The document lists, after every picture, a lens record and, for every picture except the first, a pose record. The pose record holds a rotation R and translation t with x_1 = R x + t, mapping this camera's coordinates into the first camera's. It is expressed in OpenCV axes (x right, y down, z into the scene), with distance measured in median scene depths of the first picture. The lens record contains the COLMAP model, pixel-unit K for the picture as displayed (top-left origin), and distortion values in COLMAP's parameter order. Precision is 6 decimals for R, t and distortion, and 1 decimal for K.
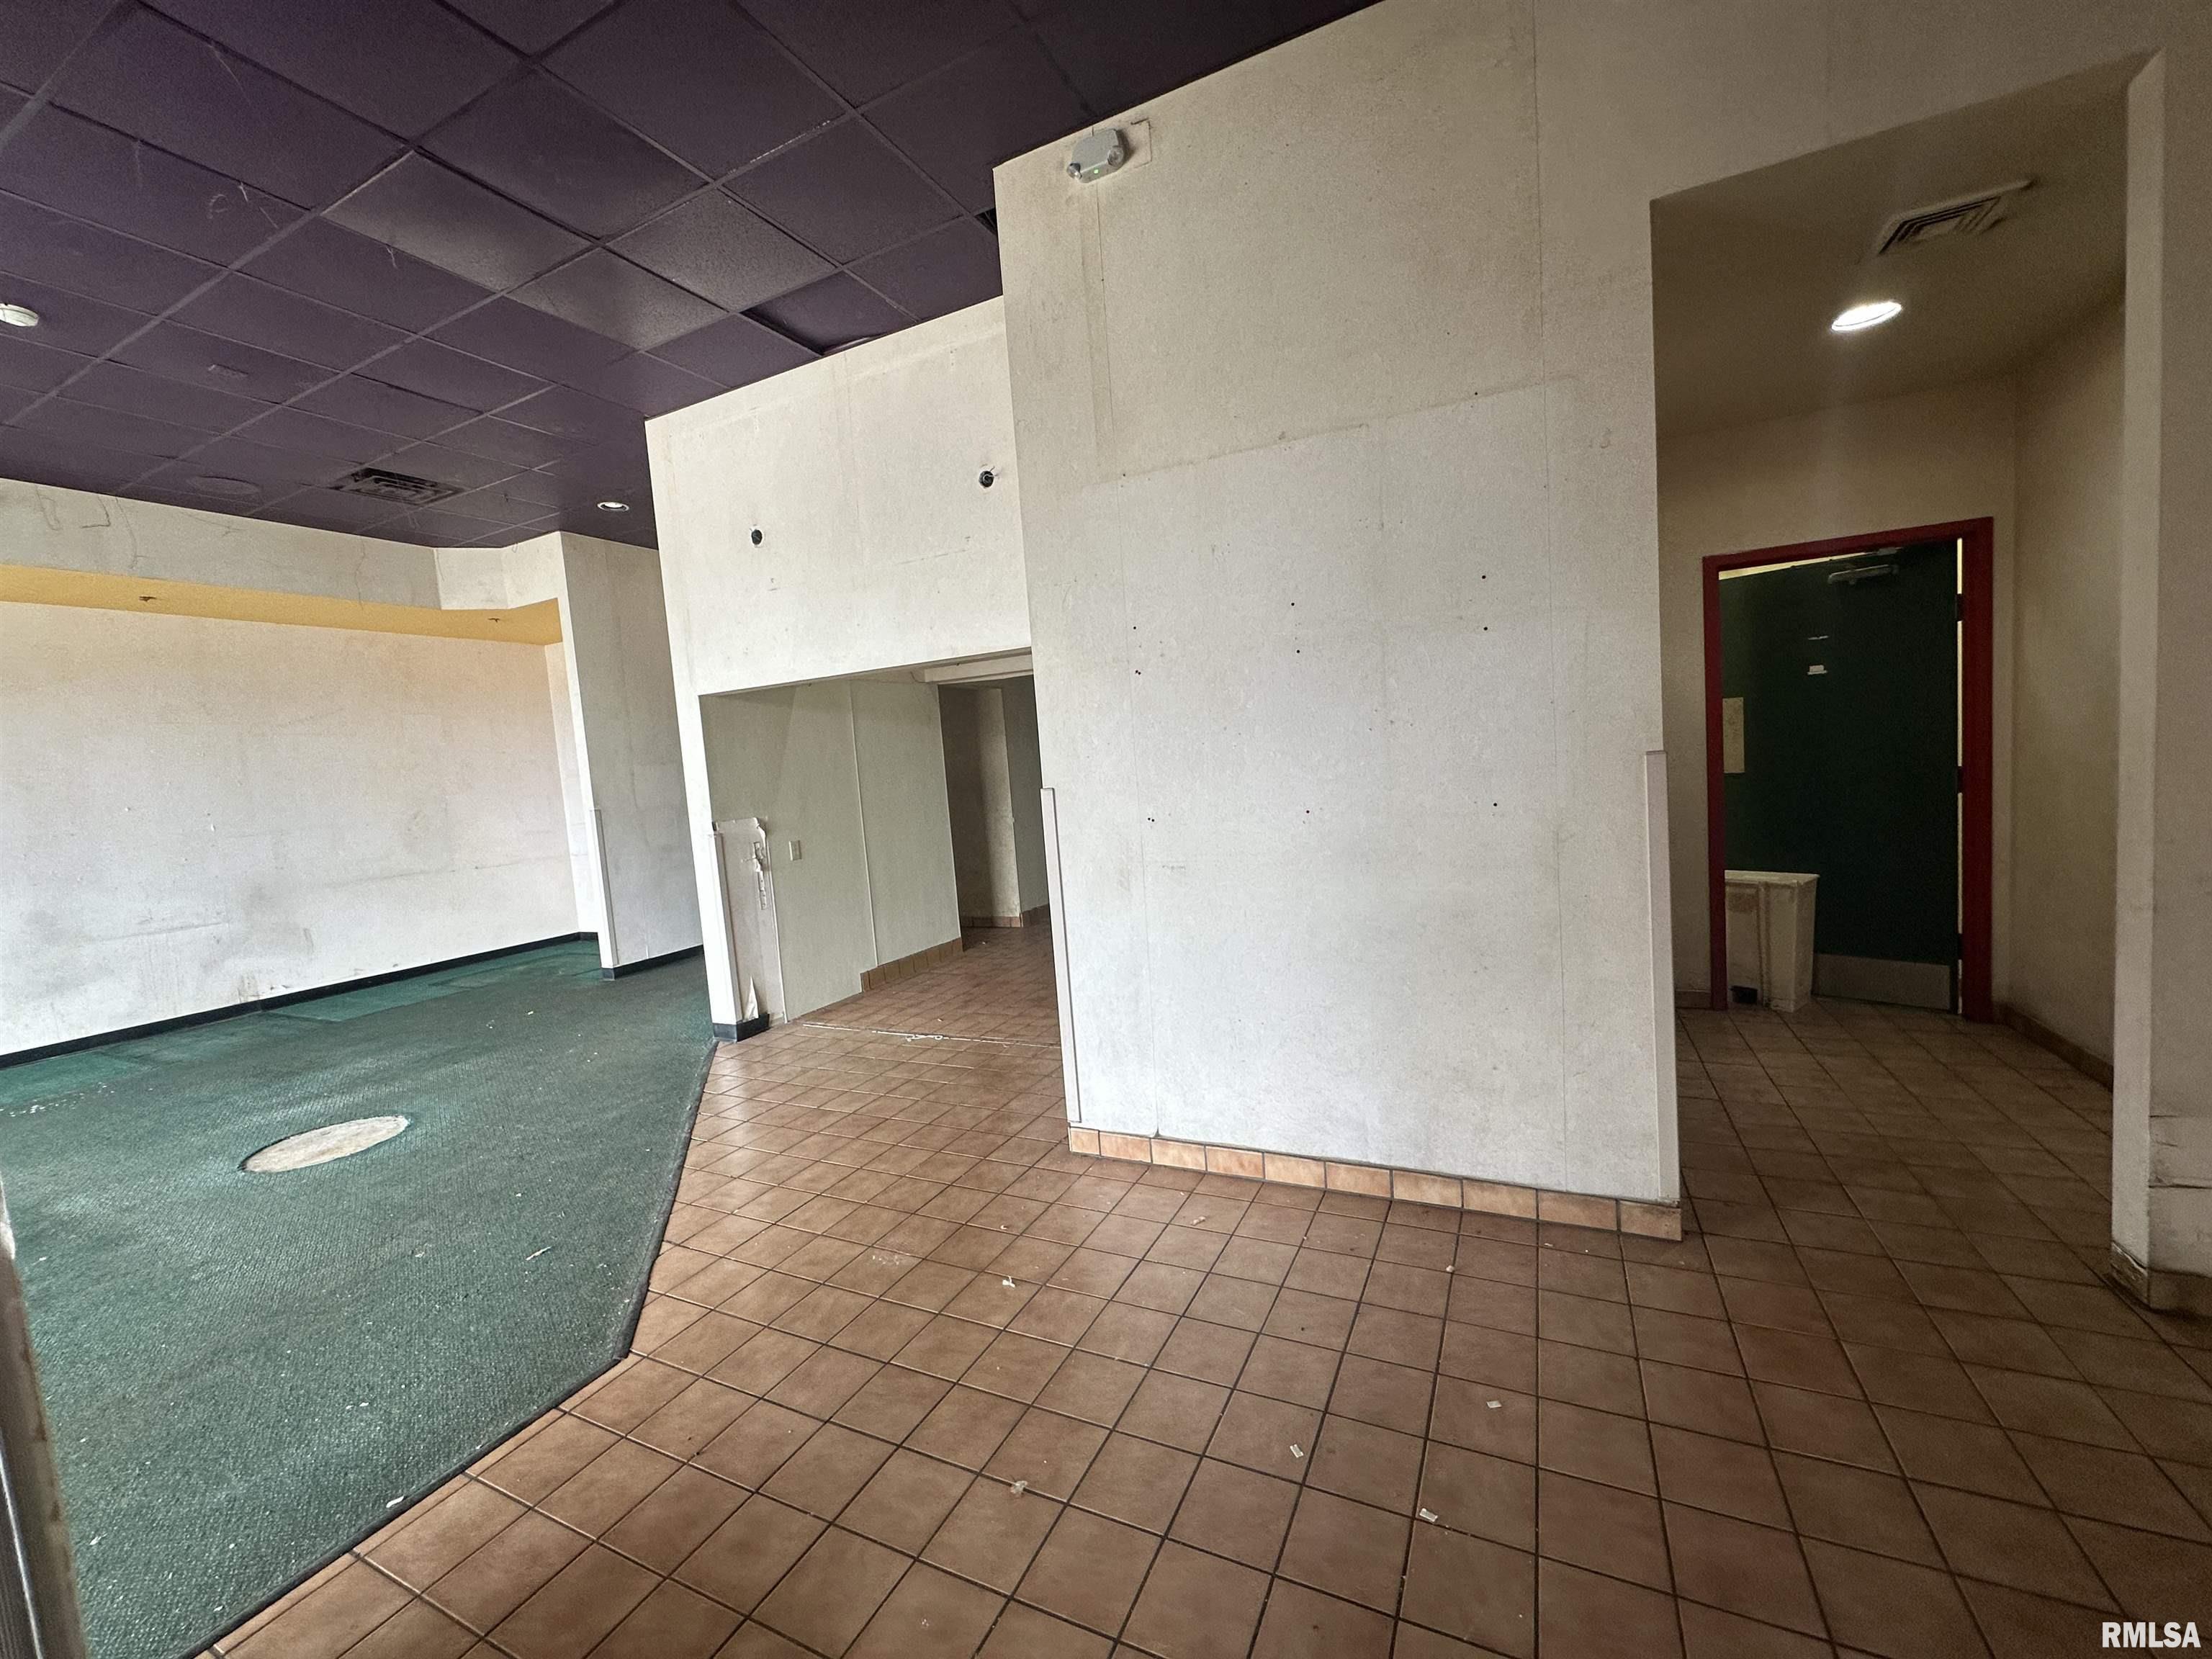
lens RADIAL K [[884.4, 0, 1107.2], [0, 884.4, 829.8], [0, 0, 1]] dist [-0.003628, 0.000830]
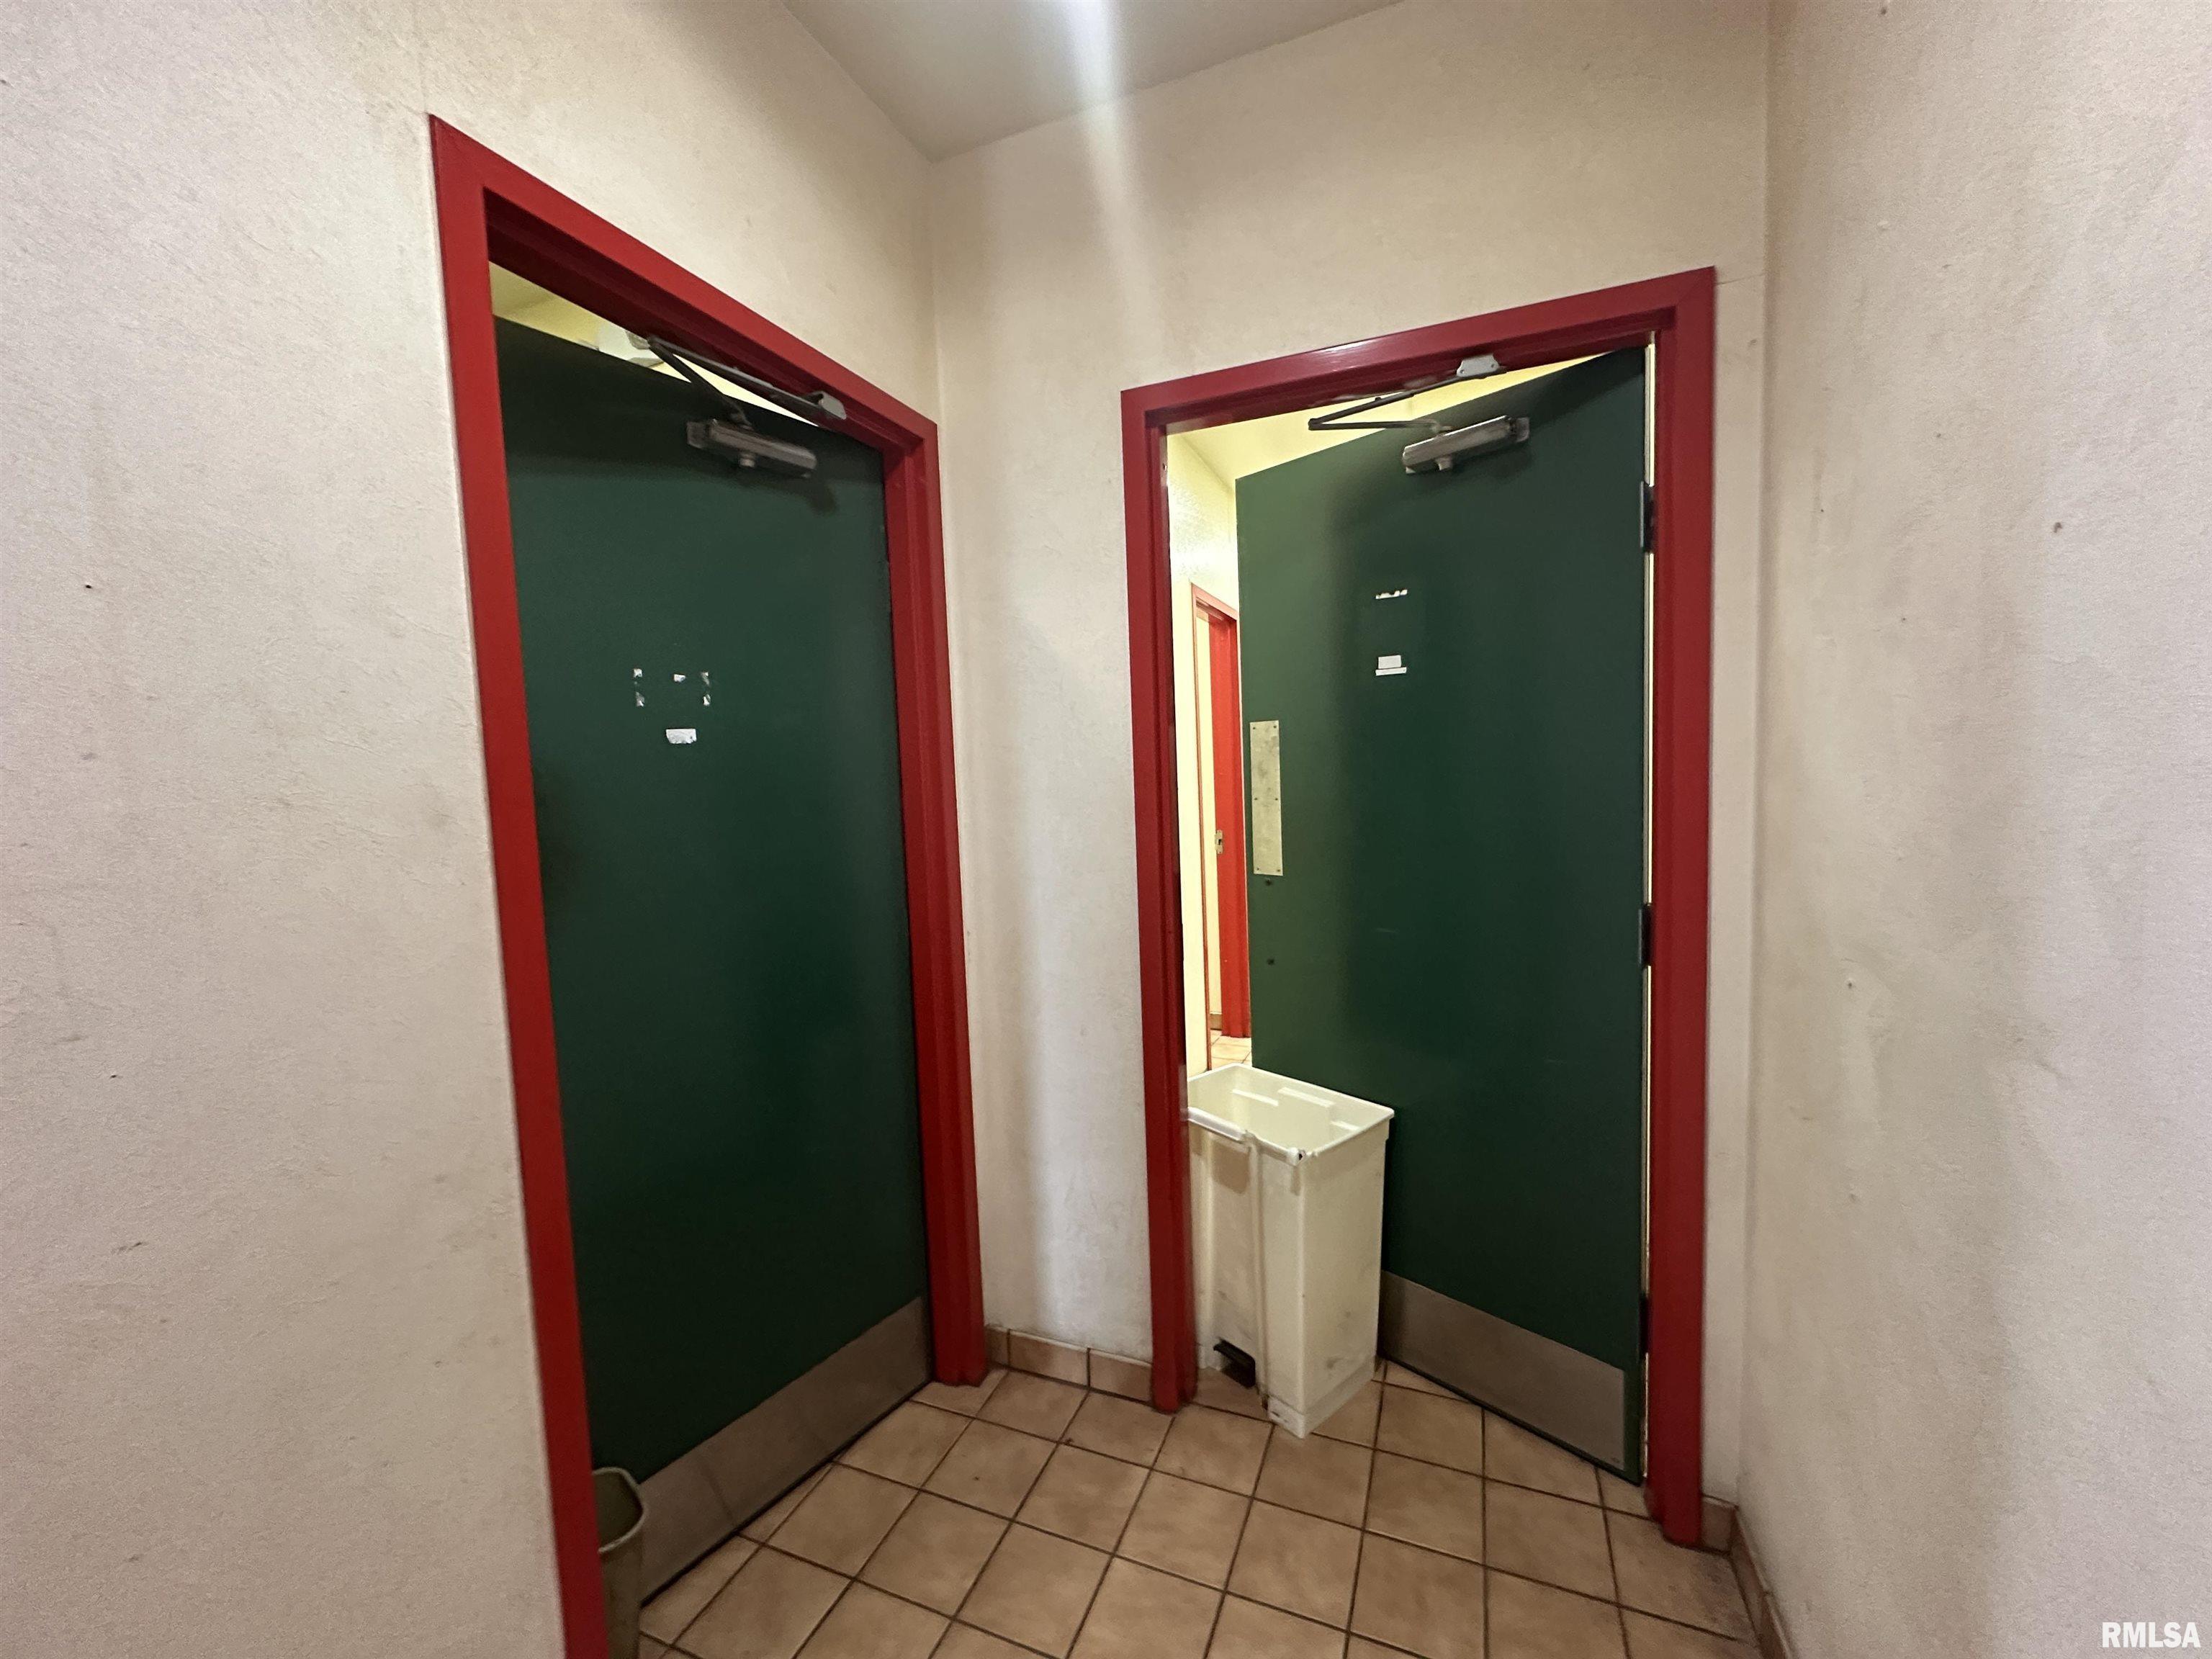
lens RADIAL K [[884.4, 0, 1104.4], [0, 884.4, 832.5], [0, 0, 1]] dist [-0.003628, 0.000830]
pose [[0.997152, 0.032238, 0.068175, 0.646665], [-0.031273, 0.999395, -0.015187, -0.085694], [-0.068623, 0.013012, 0.997558, 0.571753]]
